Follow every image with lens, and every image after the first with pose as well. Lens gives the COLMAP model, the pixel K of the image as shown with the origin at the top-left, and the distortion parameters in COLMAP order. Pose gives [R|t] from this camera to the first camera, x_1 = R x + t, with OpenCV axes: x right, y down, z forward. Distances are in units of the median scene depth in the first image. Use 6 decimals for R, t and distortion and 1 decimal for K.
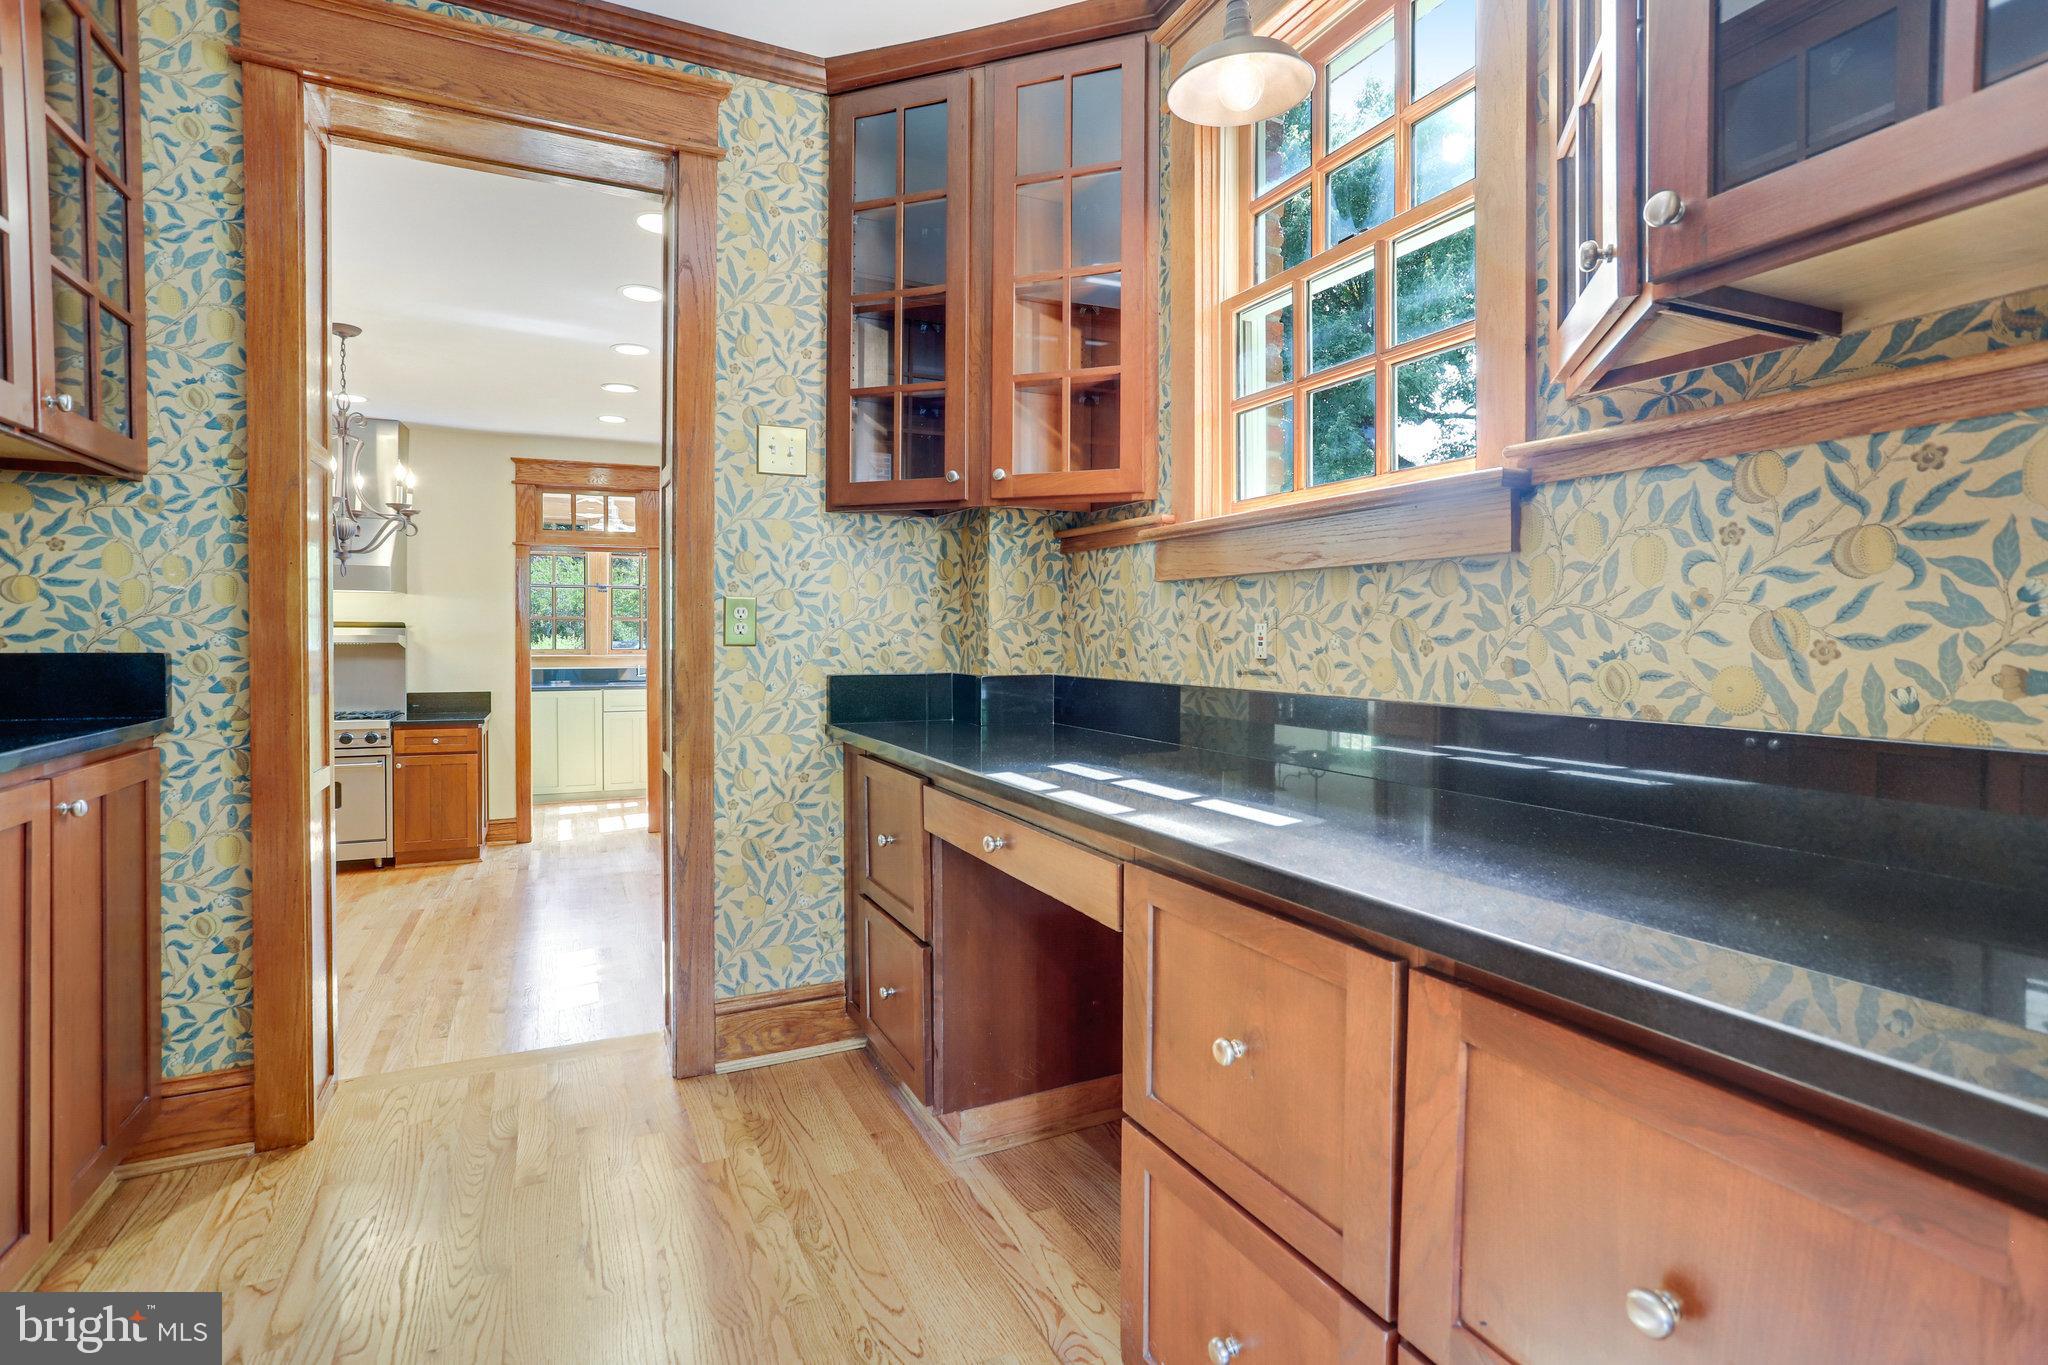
lens RADIAL K [[987.8, 0, 1026.3], [0, 987.8, 654.4], [0, 0, 1]] dist [-0.058054, 0.036284]
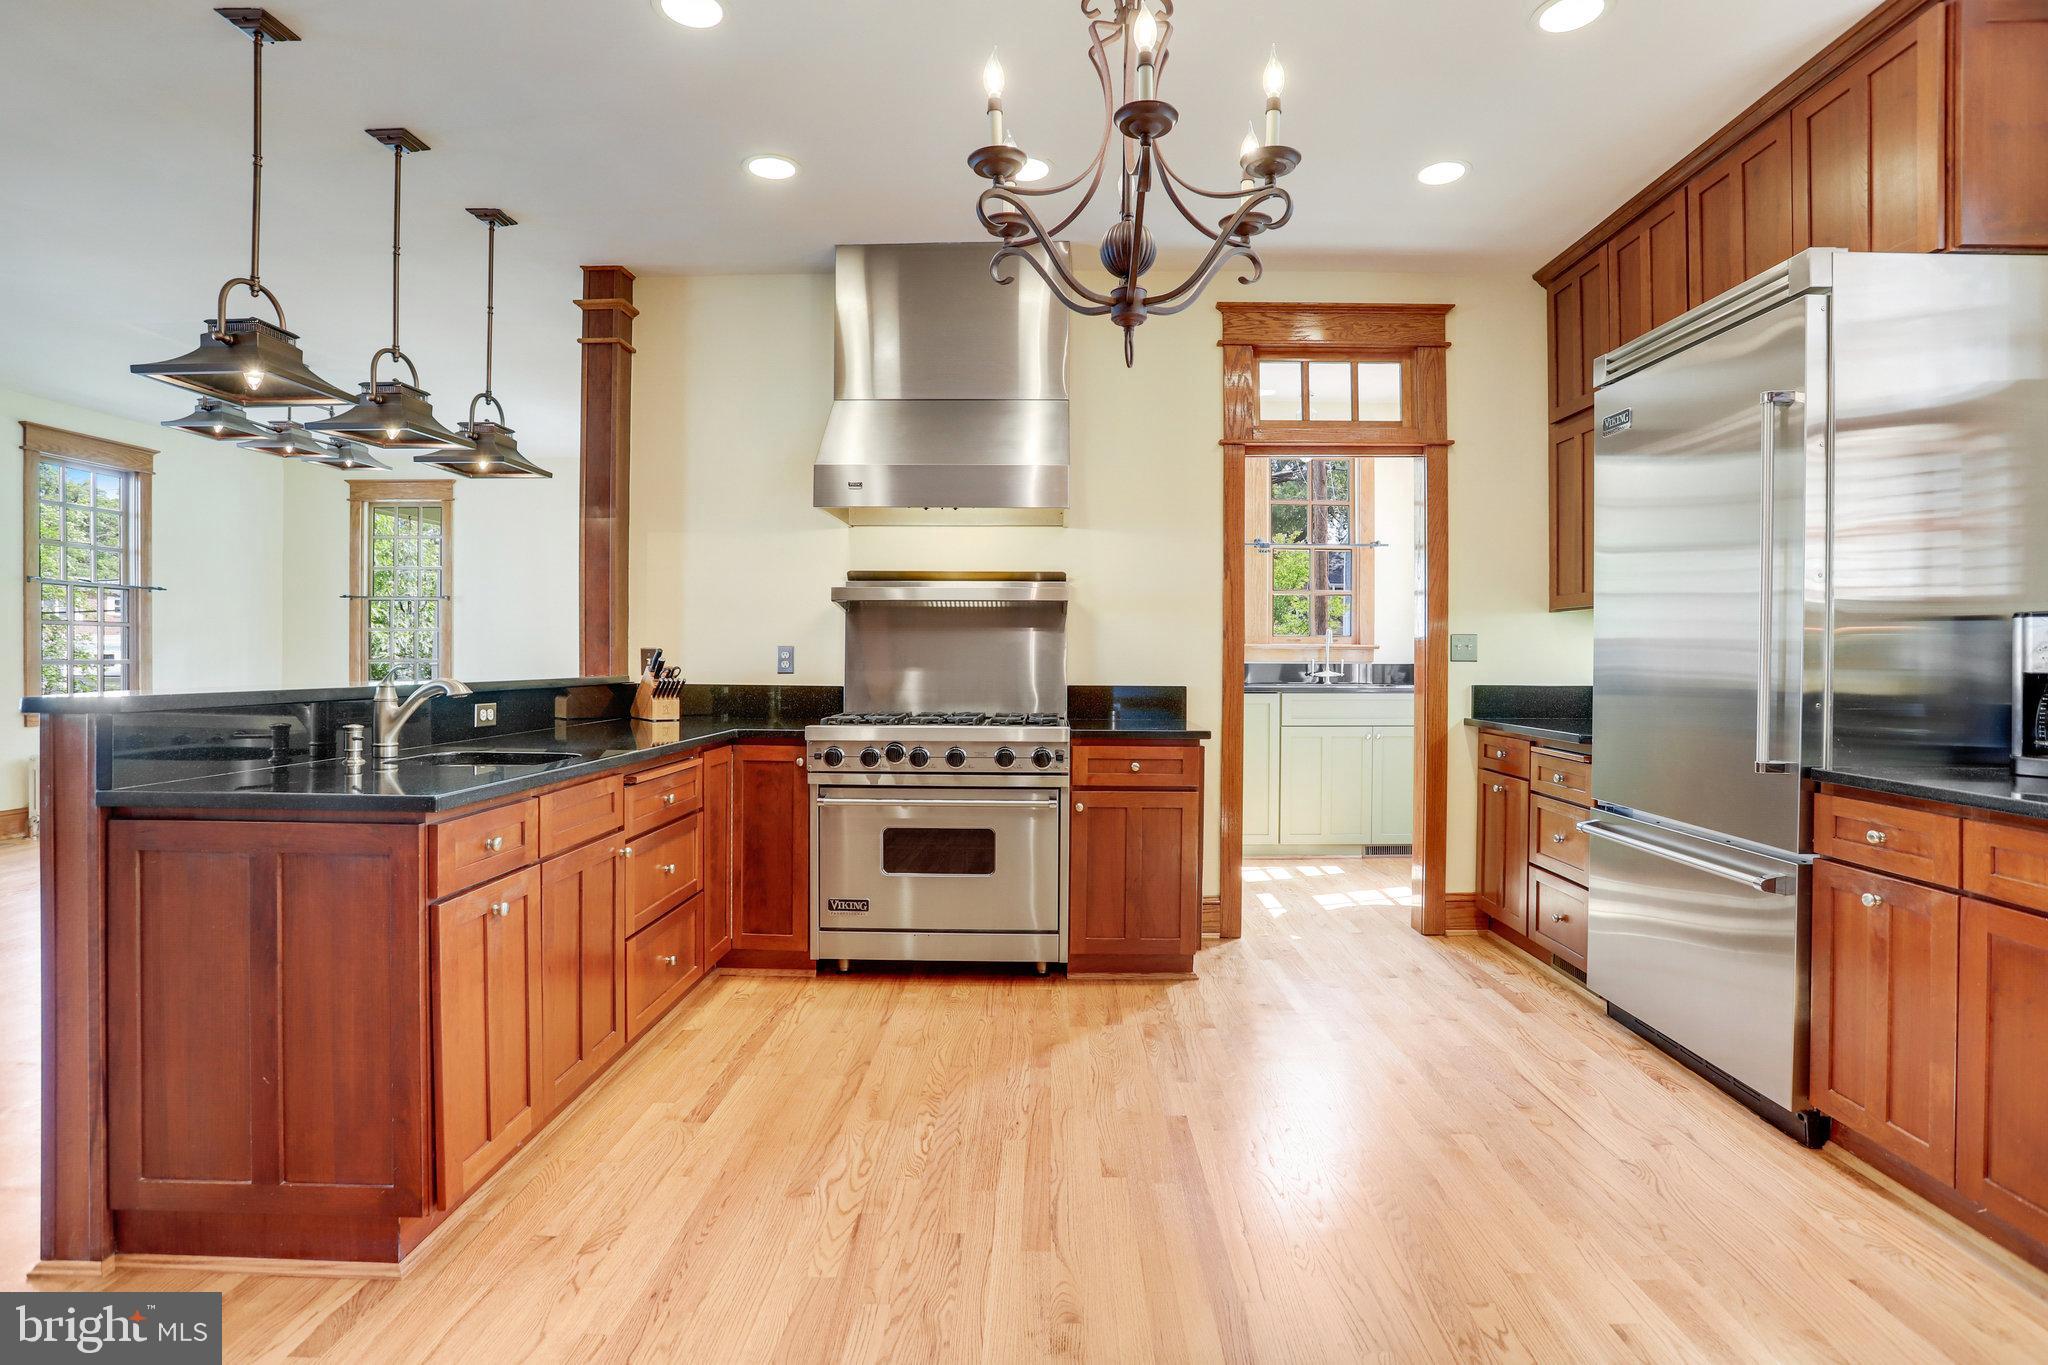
lens RADIAL K [[1007.8, 0, 1030.3], [0, 1007.8, 656.7], [0, 0, 1]] dist [-0.084462, 0.041877]
pose [[0.897576, -0.000444, -0.440859, -0.978177], [-0.008779, 0.999783, -0.018879, 0.085873], [0.440772, 0.020816, 0.897378, 1.067236]]
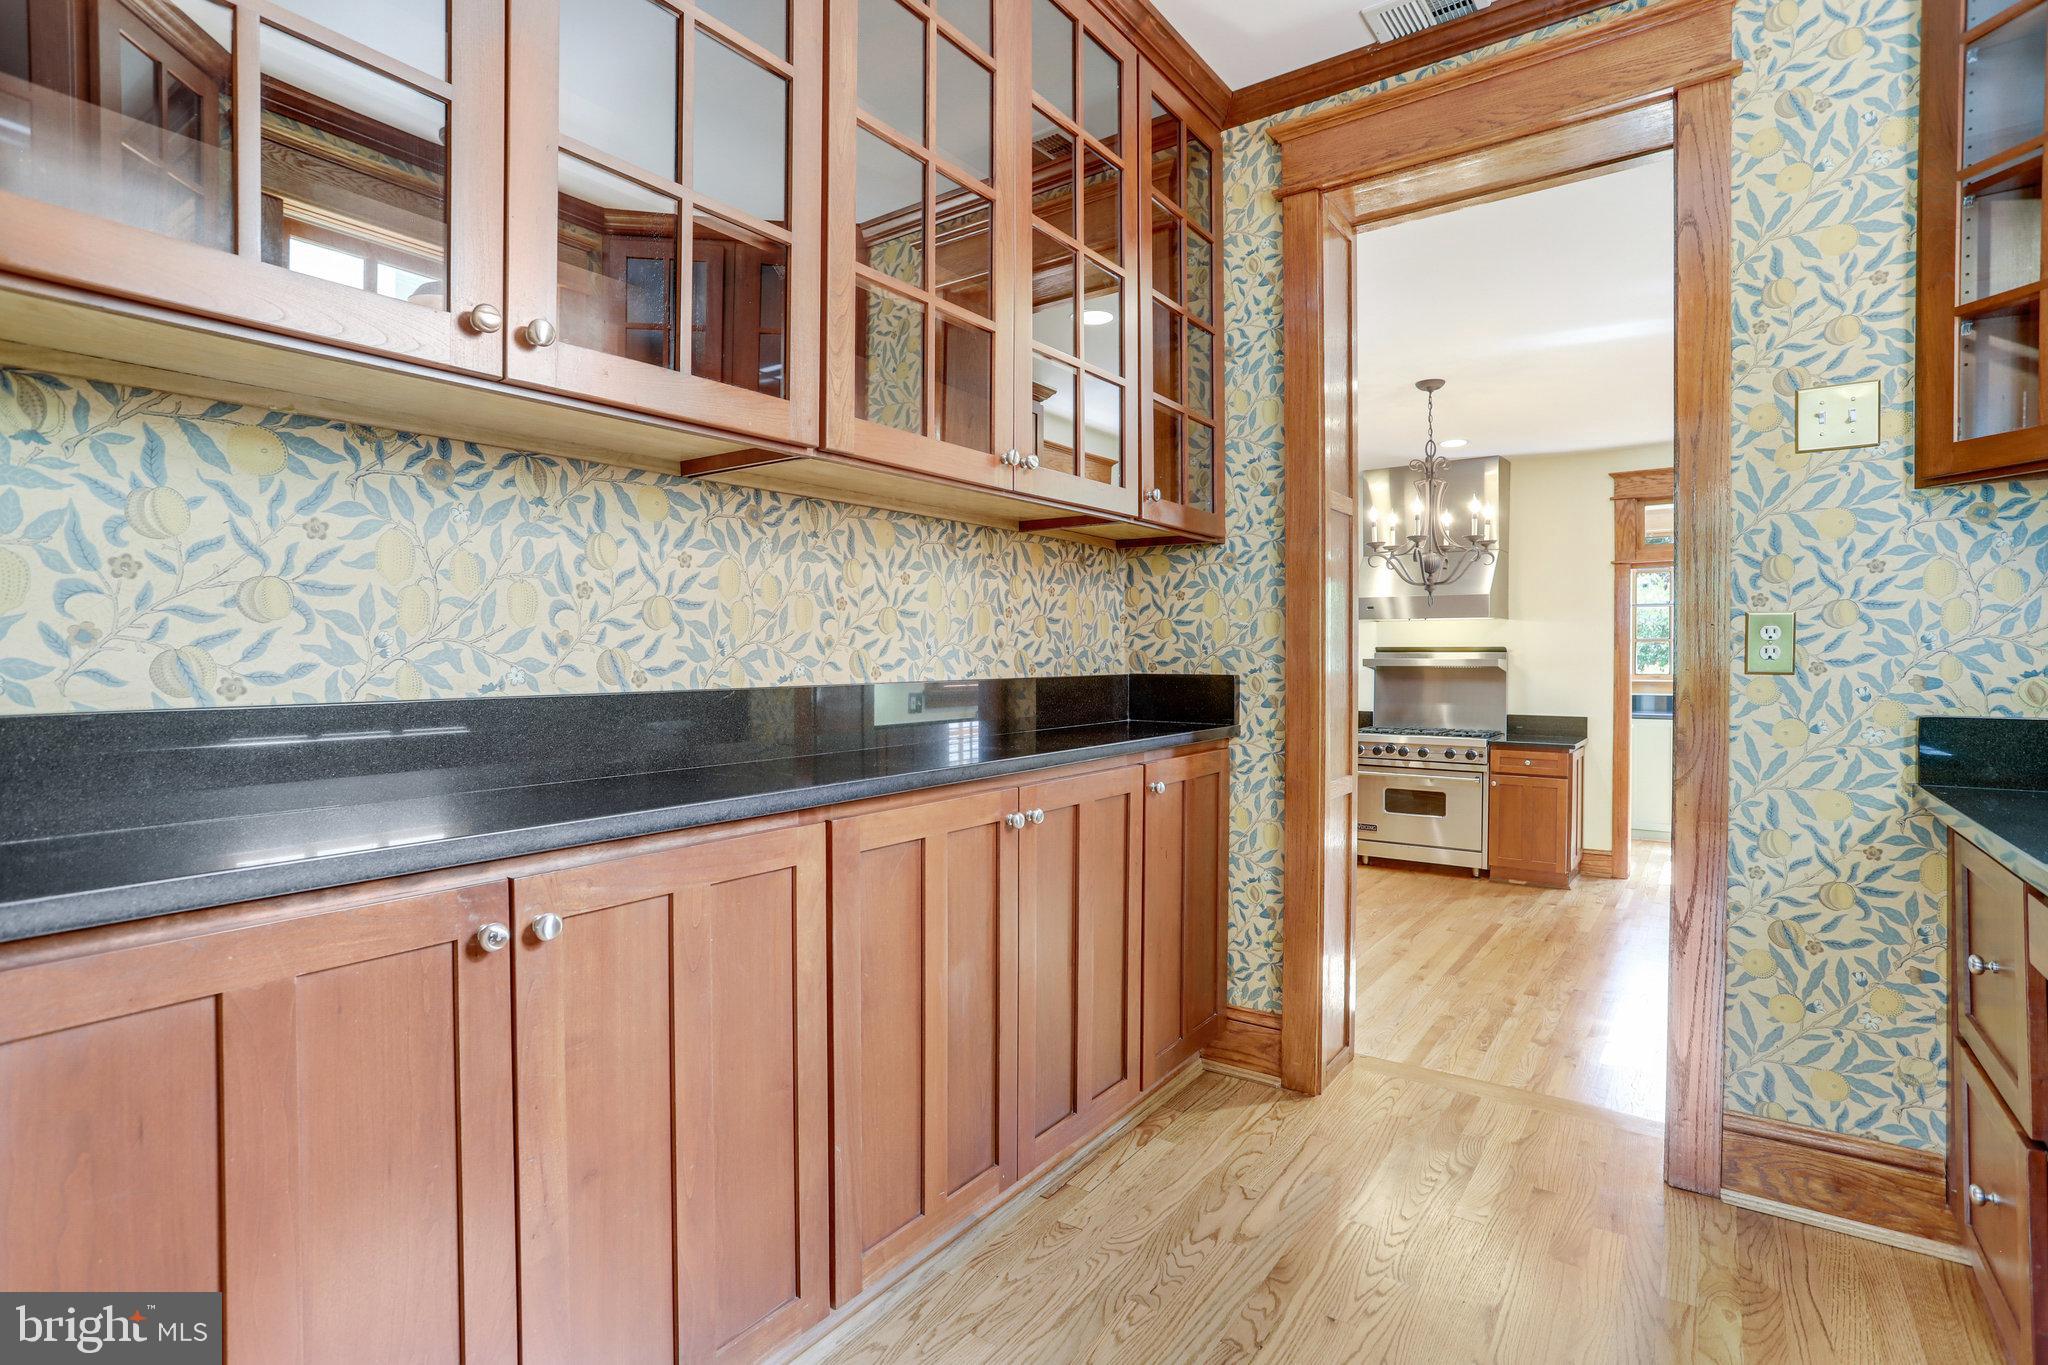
lens RADIAL K [[992.3, 0, 1035.5], [0, 992.3, 665.7], [0, 0, 1]] dist [-0.059027, 0.032160]
pose [[0.484651, 0.002476, -0.874704, 0.107289], [-0.014747, 0.999877, -0.005341, -0.002394], [0.874583, 0.015488, 0.484628, 0.103304]]
